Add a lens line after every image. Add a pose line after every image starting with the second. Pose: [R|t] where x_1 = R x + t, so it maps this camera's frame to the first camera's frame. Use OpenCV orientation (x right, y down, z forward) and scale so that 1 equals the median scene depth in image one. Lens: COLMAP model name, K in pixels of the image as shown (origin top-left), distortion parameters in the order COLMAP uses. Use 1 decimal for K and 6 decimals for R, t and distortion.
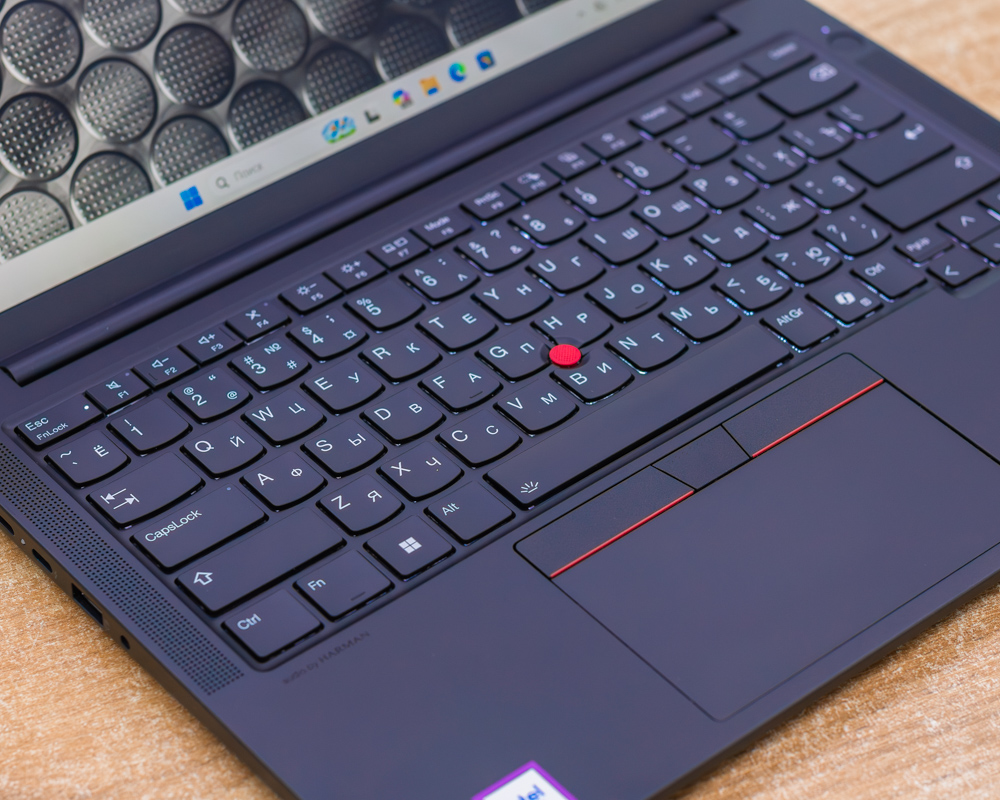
lens RADIAL K [[2950.8, 0, 546.5], [0, 2950.8, 400.3], [0, 0, 1]] dist [-0.145260, 0.231051]
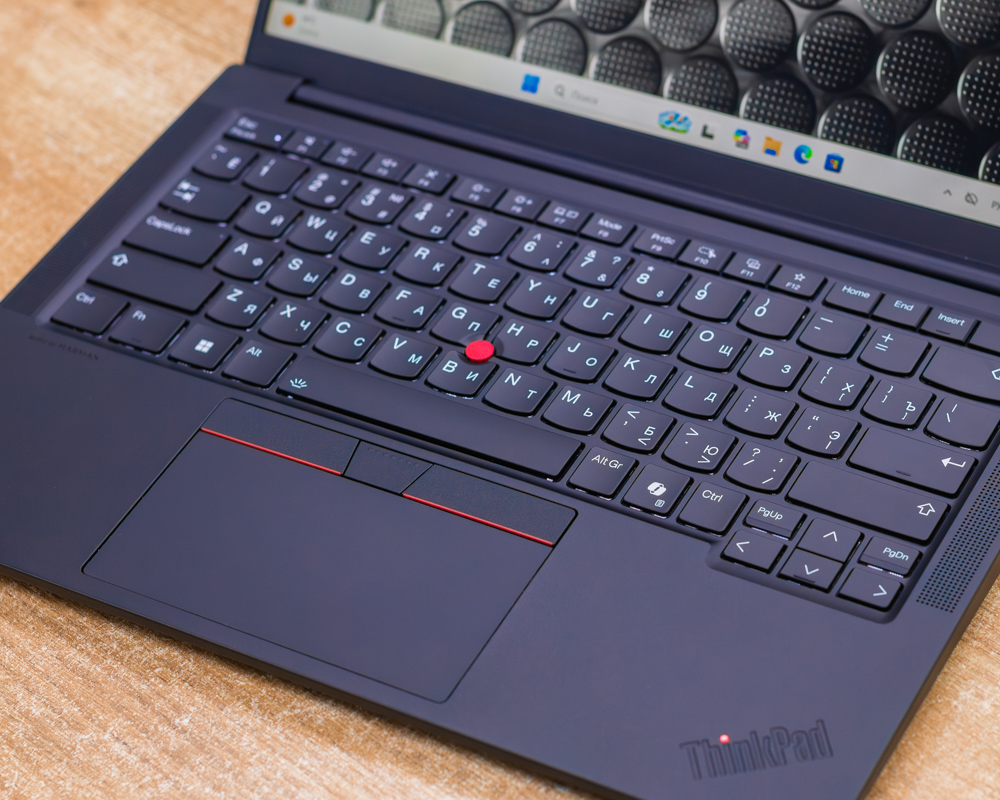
lens RADIAL K [[2950.8, 0, 546.5], [0, 2950.8, 400.3], [0, 0, 1]] dist [-0.145260, 0.231051]
pose [[0.365658, 0.606675, -0.705861, 0.764367], [-0.548367, 0.753202, 0.363292, -0.394667], [0.752056, 0.254231, 0.608095, 0.335155]]
